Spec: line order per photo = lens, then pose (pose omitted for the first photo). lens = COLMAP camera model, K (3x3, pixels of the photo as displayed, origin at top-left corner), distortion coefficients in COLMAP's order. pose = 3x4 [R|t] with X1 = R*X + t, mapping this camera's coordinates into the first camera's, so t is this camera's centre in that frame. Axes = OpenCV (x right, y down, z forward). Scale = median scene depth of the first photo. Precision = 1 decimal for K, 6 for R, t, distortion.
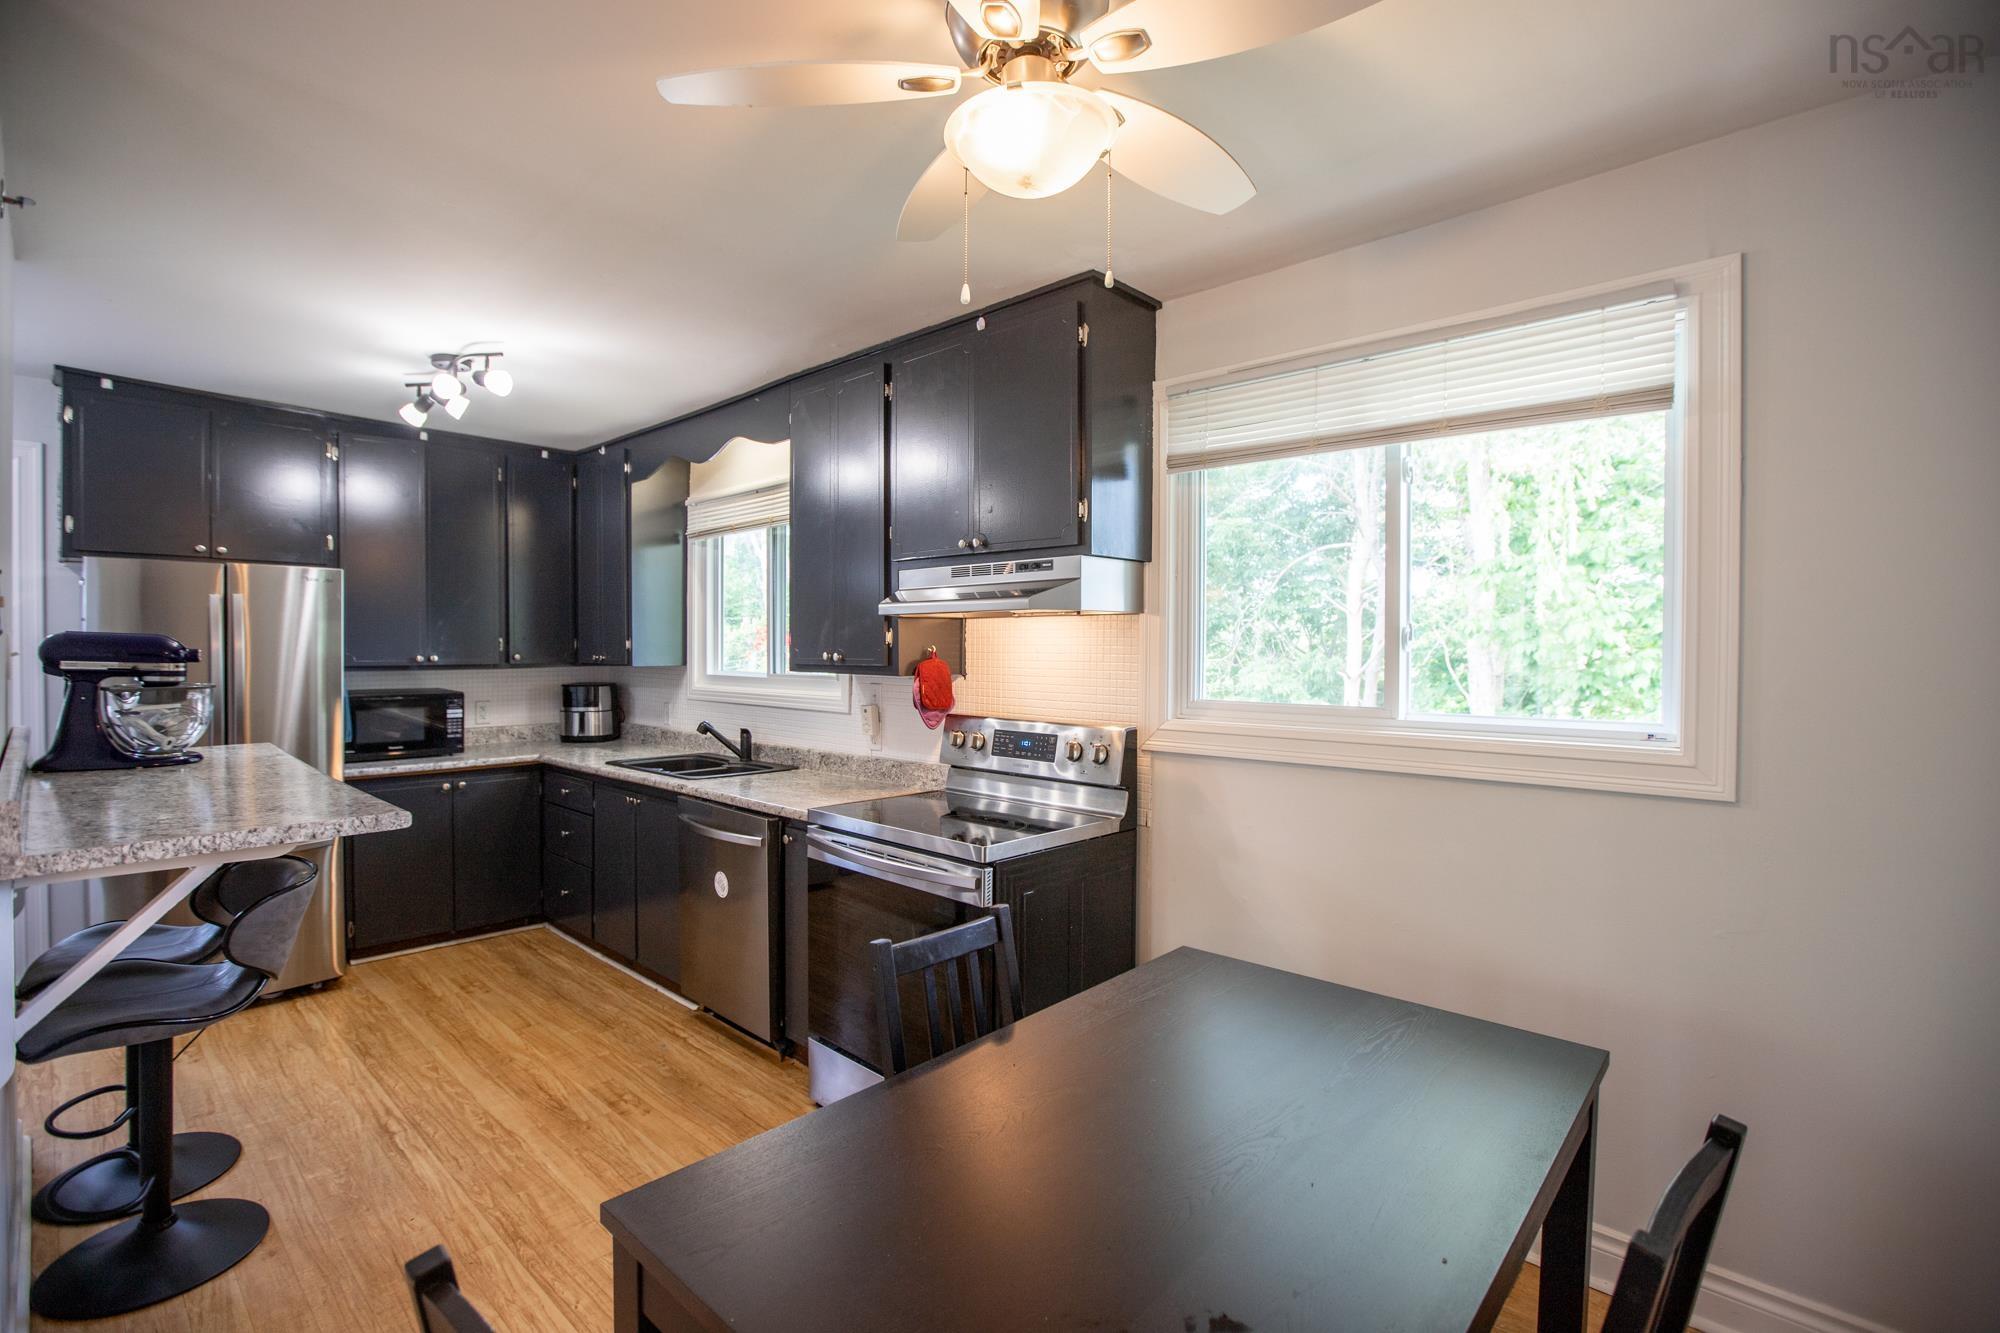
lens RADIAL K [[934.1, 0, 1010.7], [0, 934.1, 667.6], [0, 0, 1]] dist [-0.058912, 0.025657]
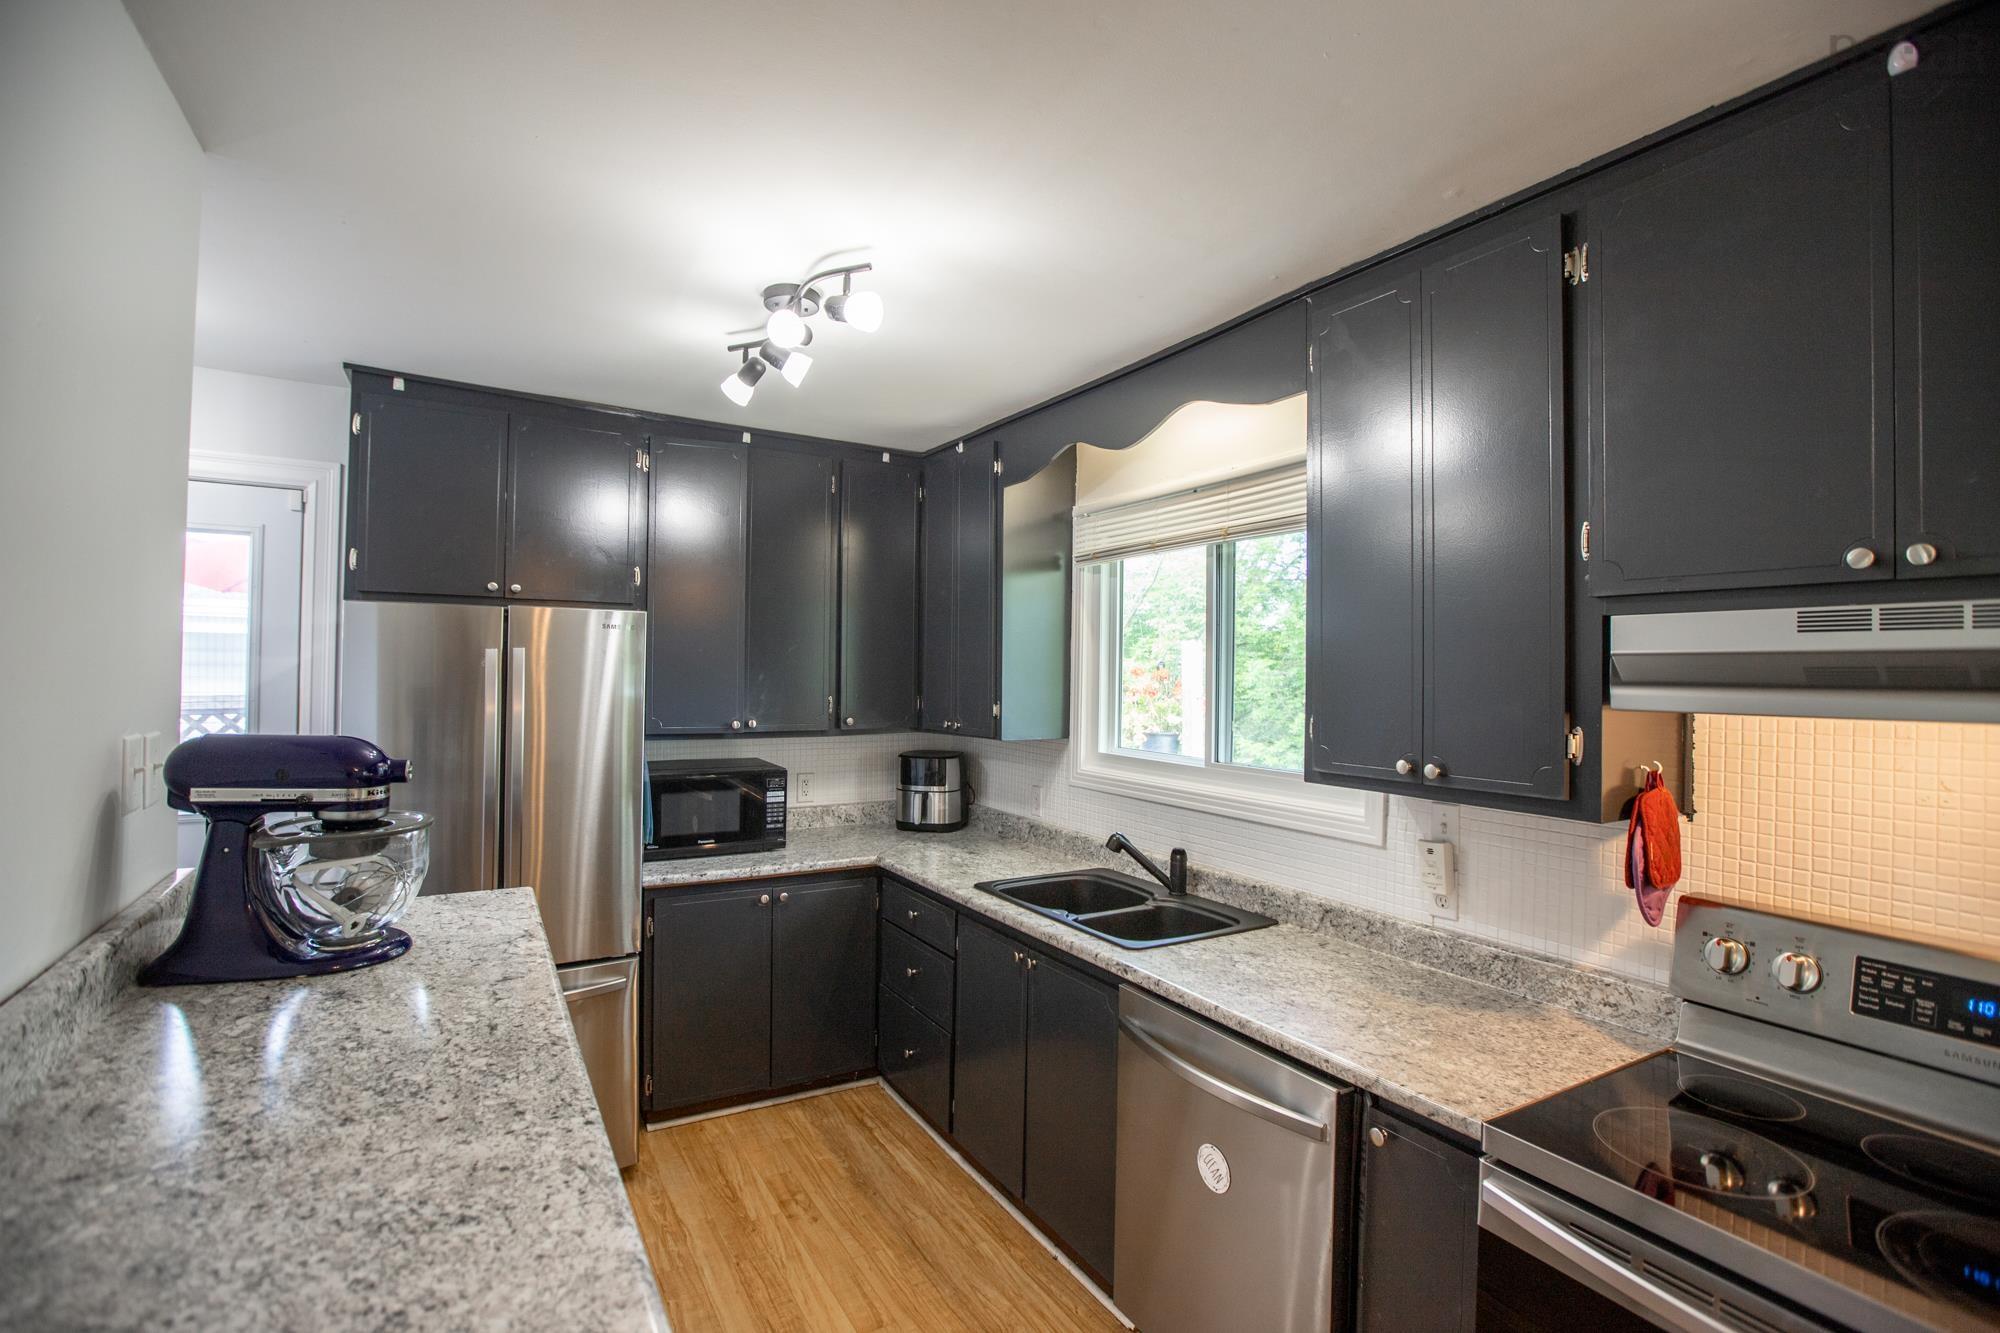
lens RADIAL K [[934.1, 0, 1010.7], [0, 934.1, 667.6], [0, 0, 1]] dist [-0.058912, 0.025657]
pose [[0.961192, 0.007520, -0.275778, -0.218207], [-0.015148, 0.999559, -0.025540, -0.043230], [0.275464, 0.028727, 0.960882, 0.326401]]
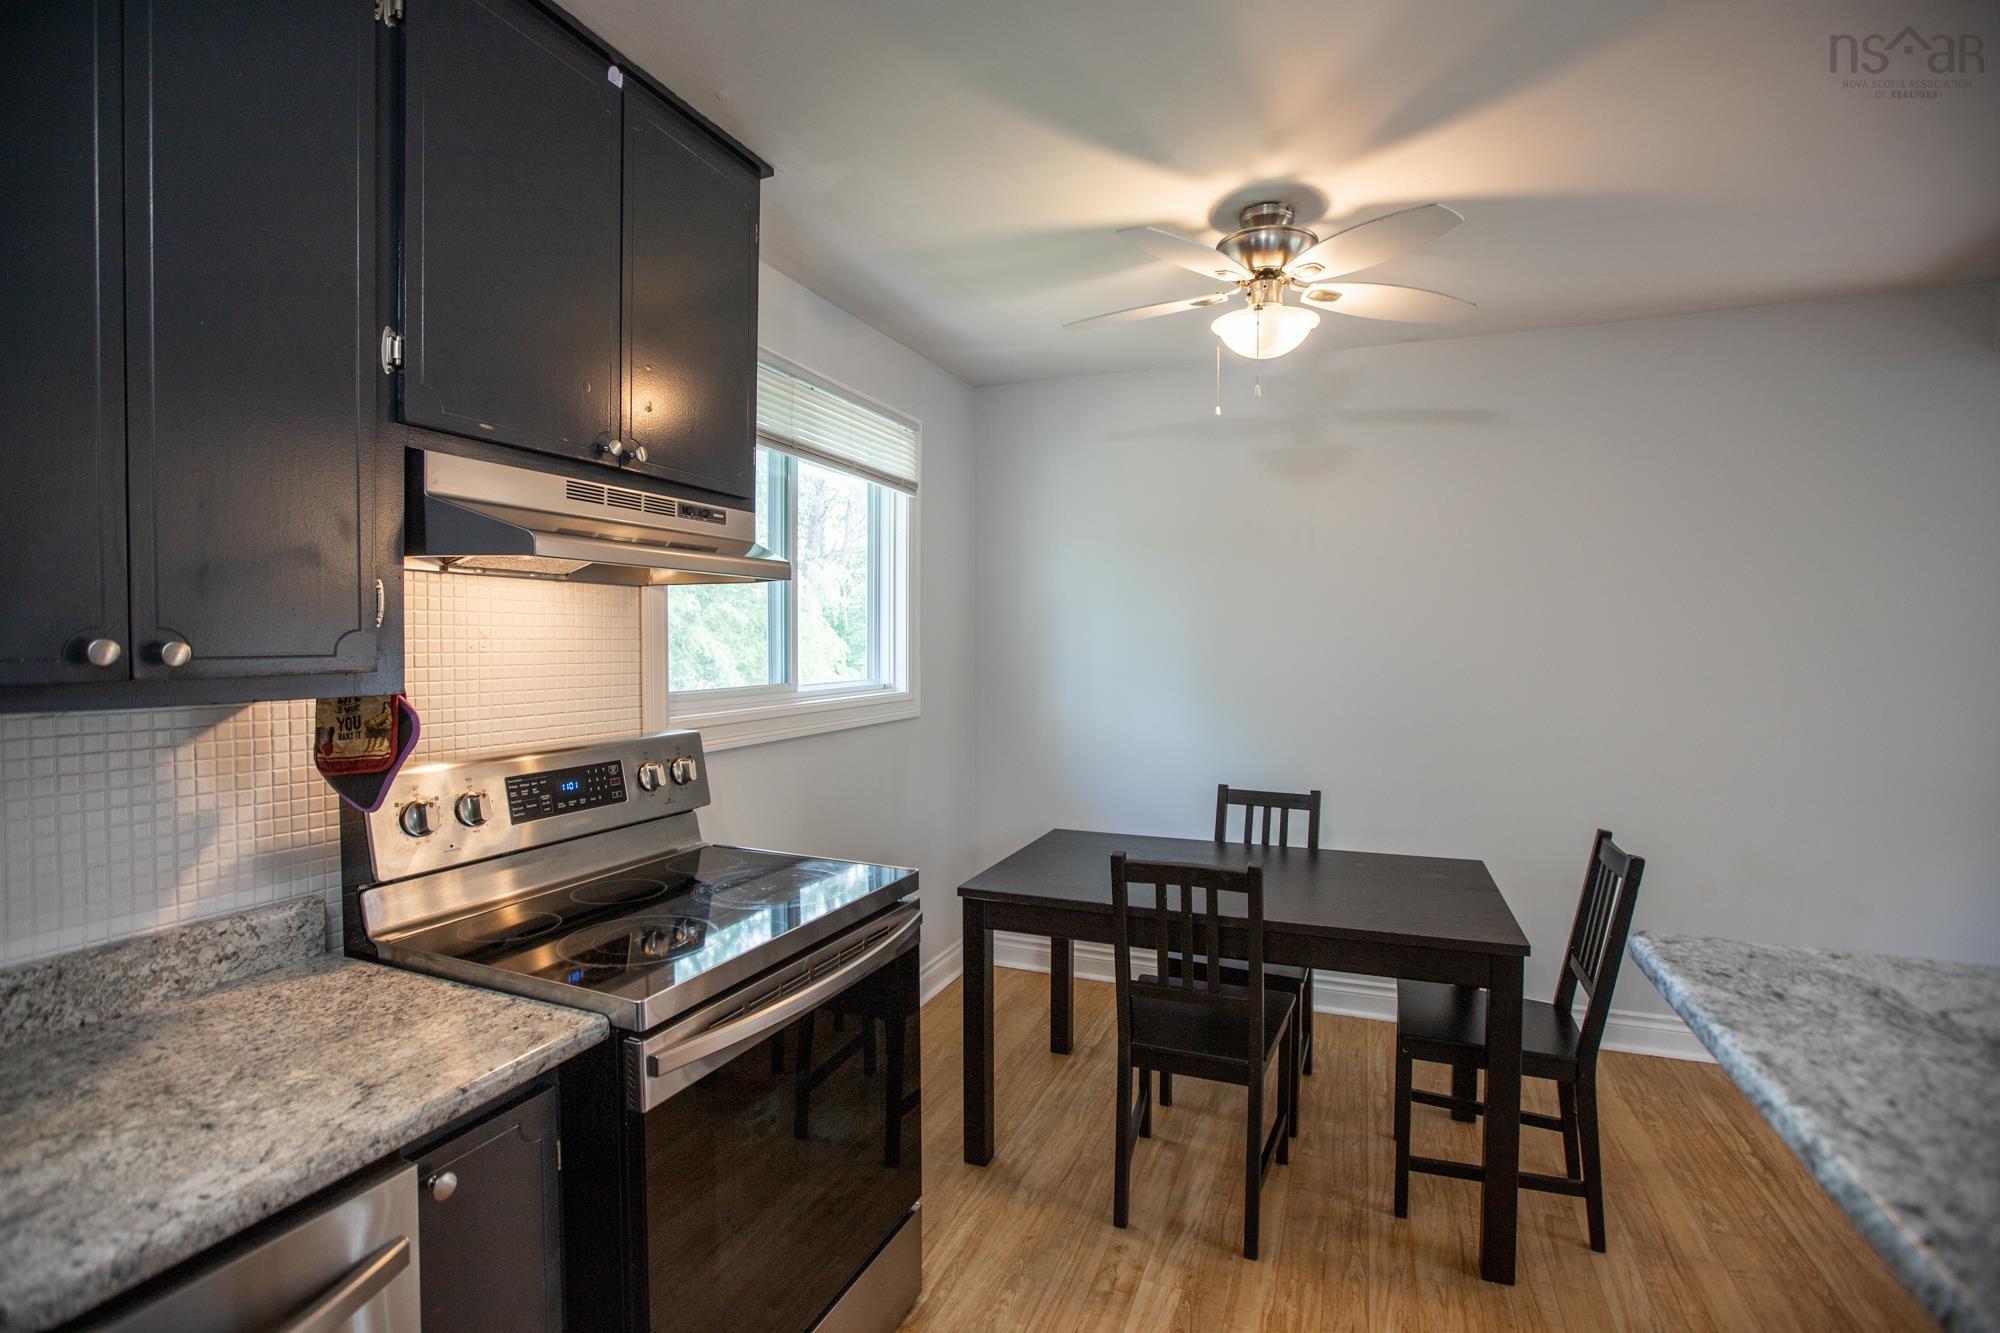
lens RADIAL K [[934.1, 0, 1010.7], [0, 934.1, 667.6], [0, 0, 1]] dist [-0.058912, 0.025657]
pose [[-0.375940, -0.034906, 0.925986, -0.455527], [0.010016, 0.999079, 0.041728, -0.013032], [-0.926590, 0.024962, -0.375244, 0.675171]]
